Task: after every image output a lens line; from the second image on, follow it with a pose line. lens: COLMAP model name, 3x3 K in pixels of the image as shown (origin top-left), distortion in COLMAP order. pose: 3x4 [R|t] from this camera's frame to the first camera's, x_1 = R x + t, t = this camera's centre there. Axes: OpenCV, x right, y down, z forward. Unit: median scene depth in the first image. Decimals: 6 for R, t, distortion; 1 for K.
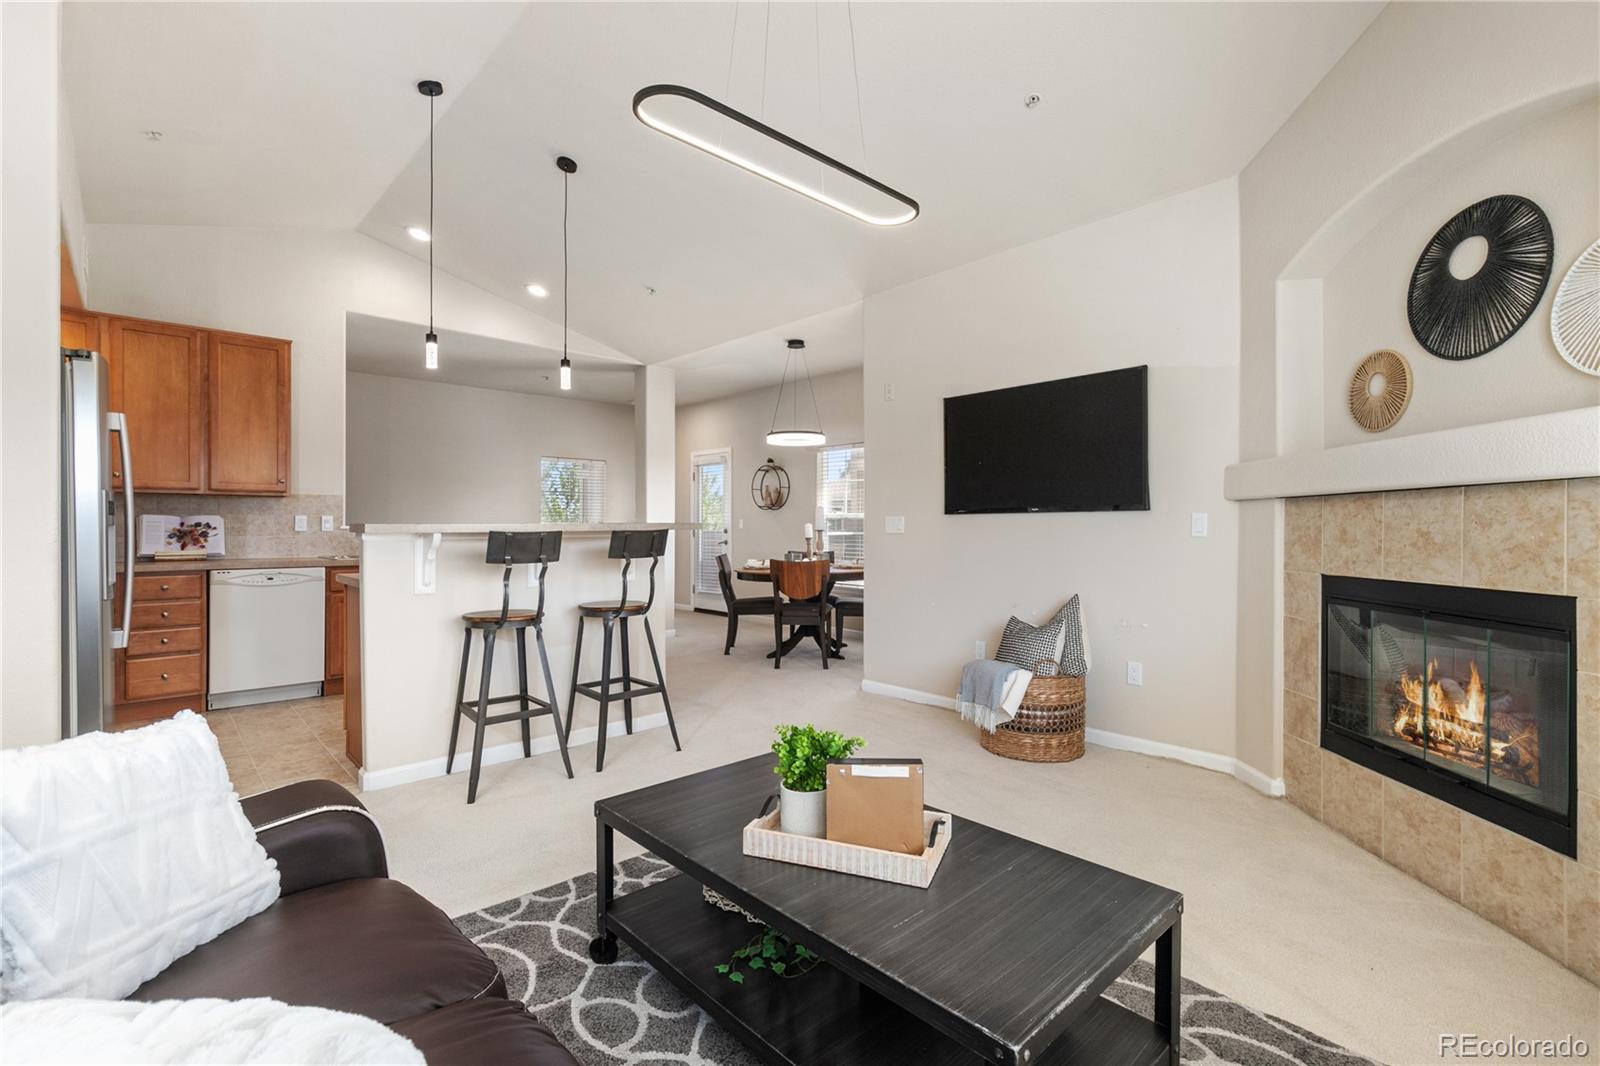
lens RADIAL K [[729.2, 0, 803.5], [0, 729.2, 530.0], [0, 0, 1]] dist [0.007465, -0.001559]
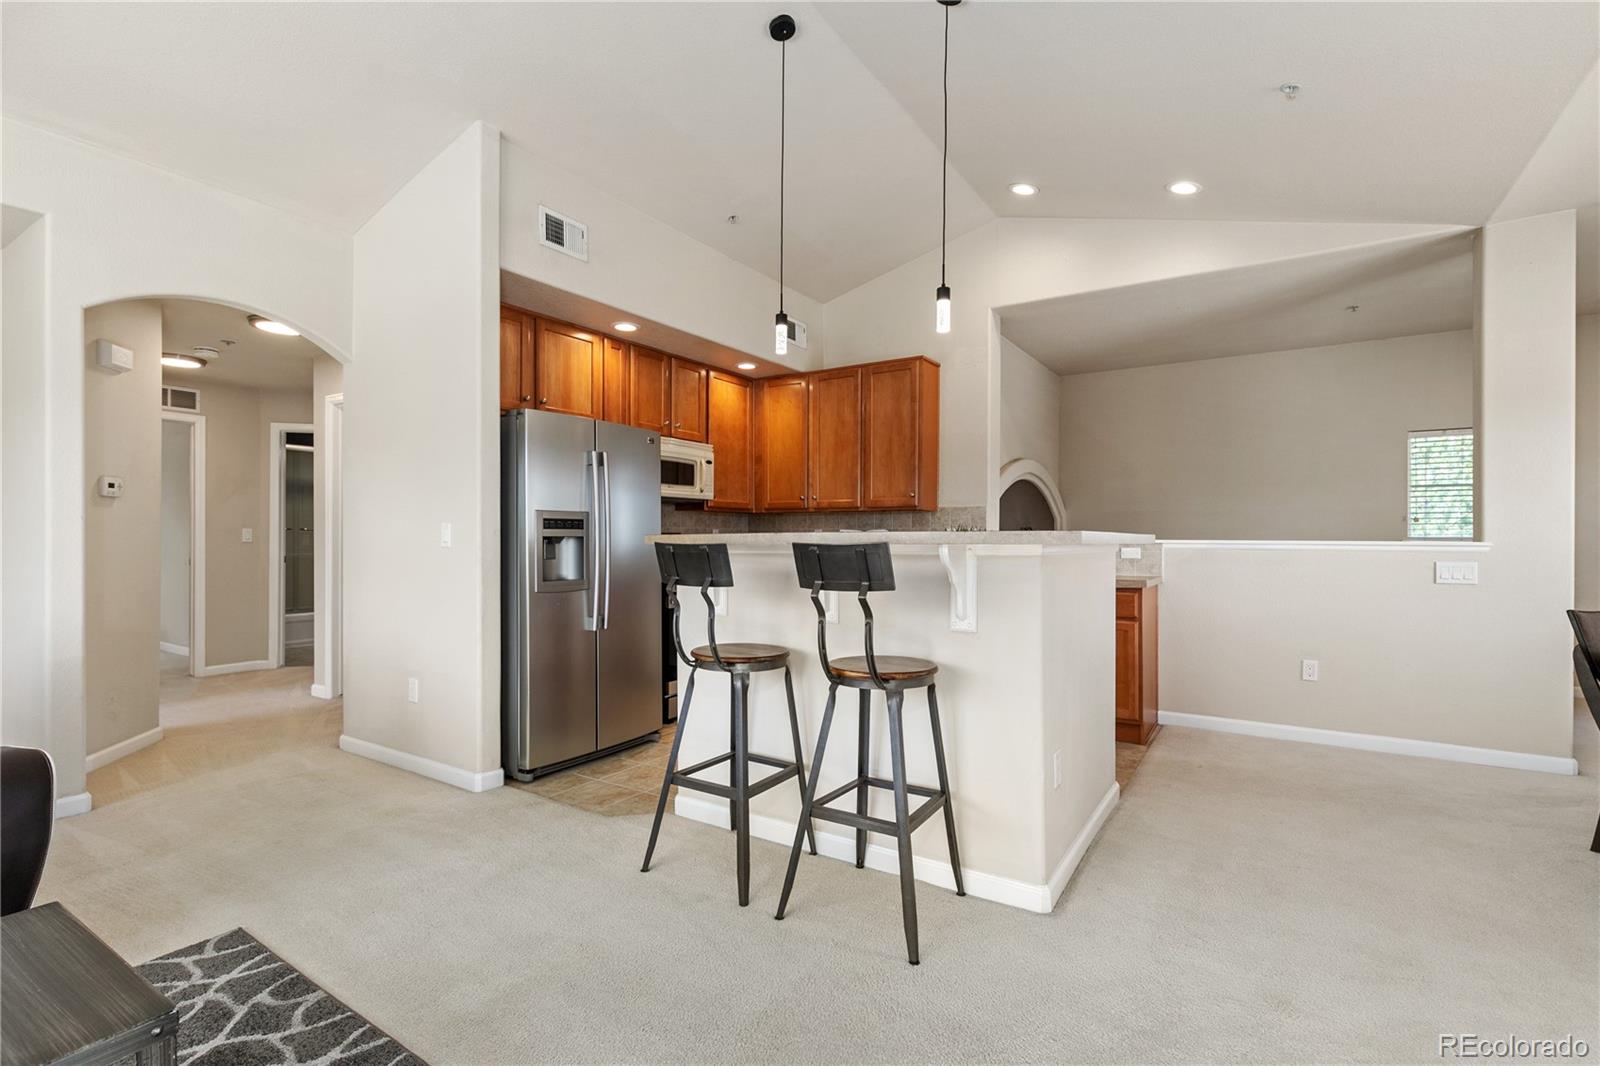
lens RADIAL K [[729.2, 0, 806.6], [0, 729.2, 546.0], [0, 0, 1]] dist [0.007465, -0.001559]
pose [[0.244233, 0.010714, -0.969657, 0.336521], [-0.008959, 0.999921, 0.008792, -0.004148], [0.969675, 0.006540, 0.244310, 0.834628]]
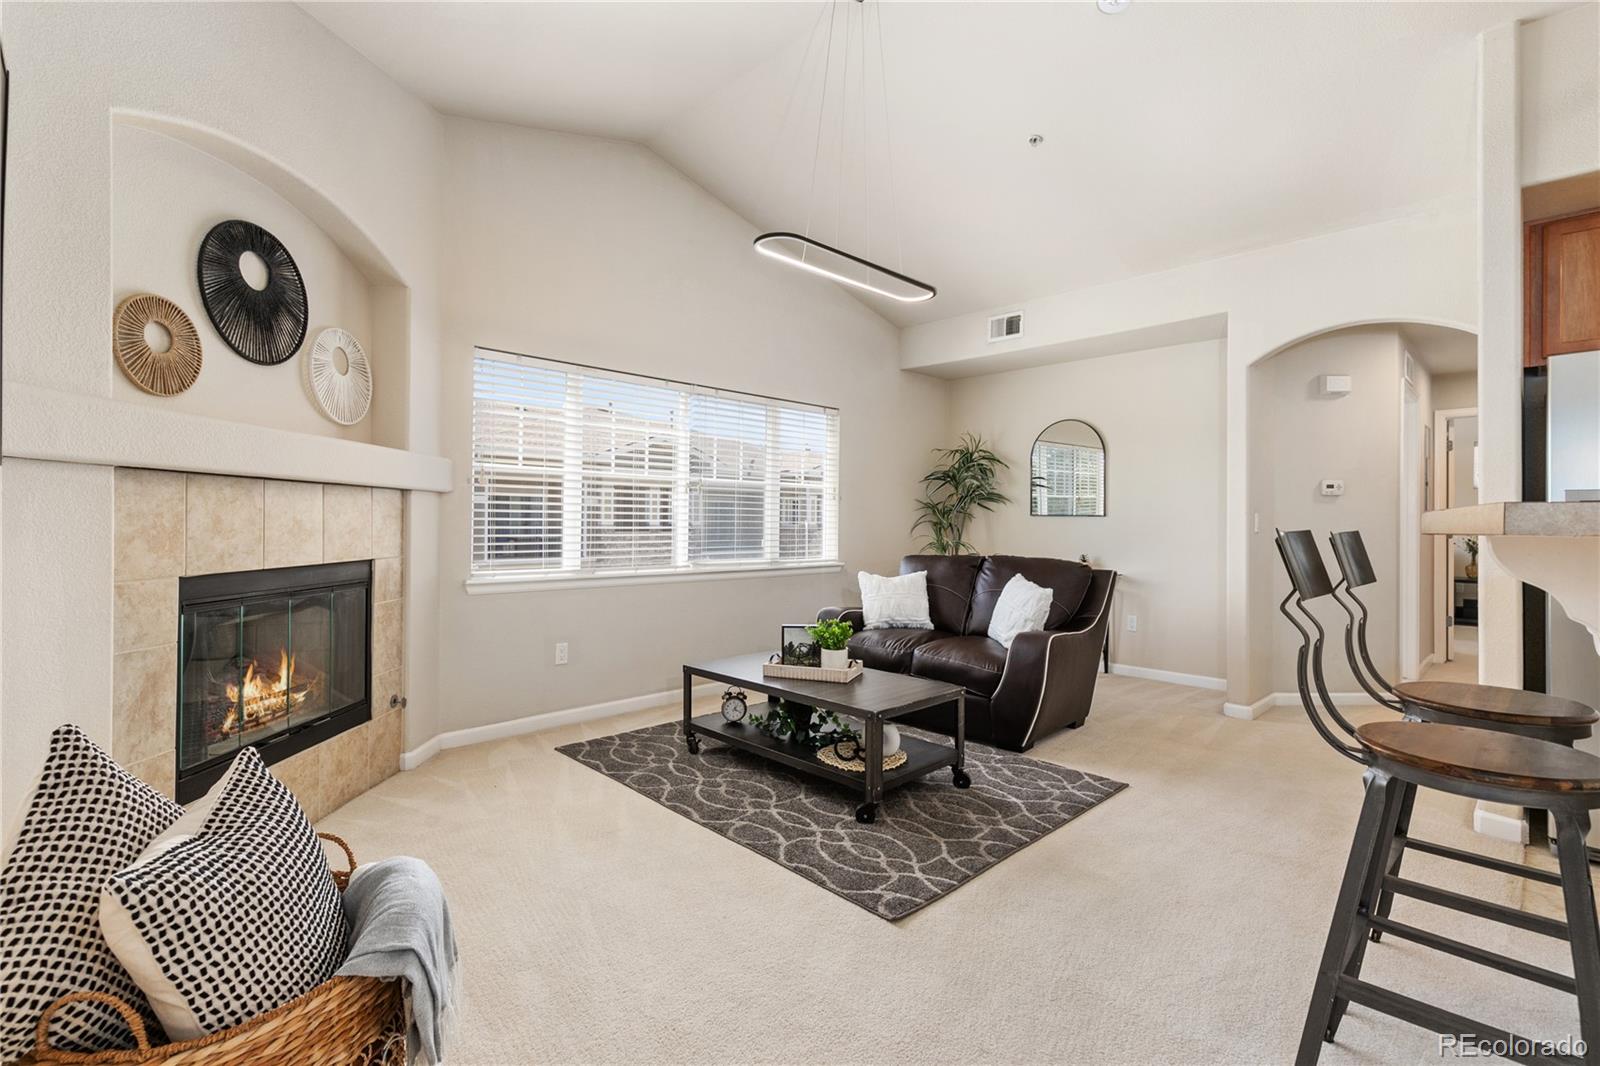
lens RADIAL K [[729.2, 0, 800.7], [0, 729.2, 520.8], [0, 0, 1]] dist [0.007465, -0.001559]
pose [[-0.999646, -0.009571, -0.024815, 0.073465], [-0.009621, 0.999952, 0.001884, -0.003822], [0.024795, 0.002122, -0.999690, 1.417492]]
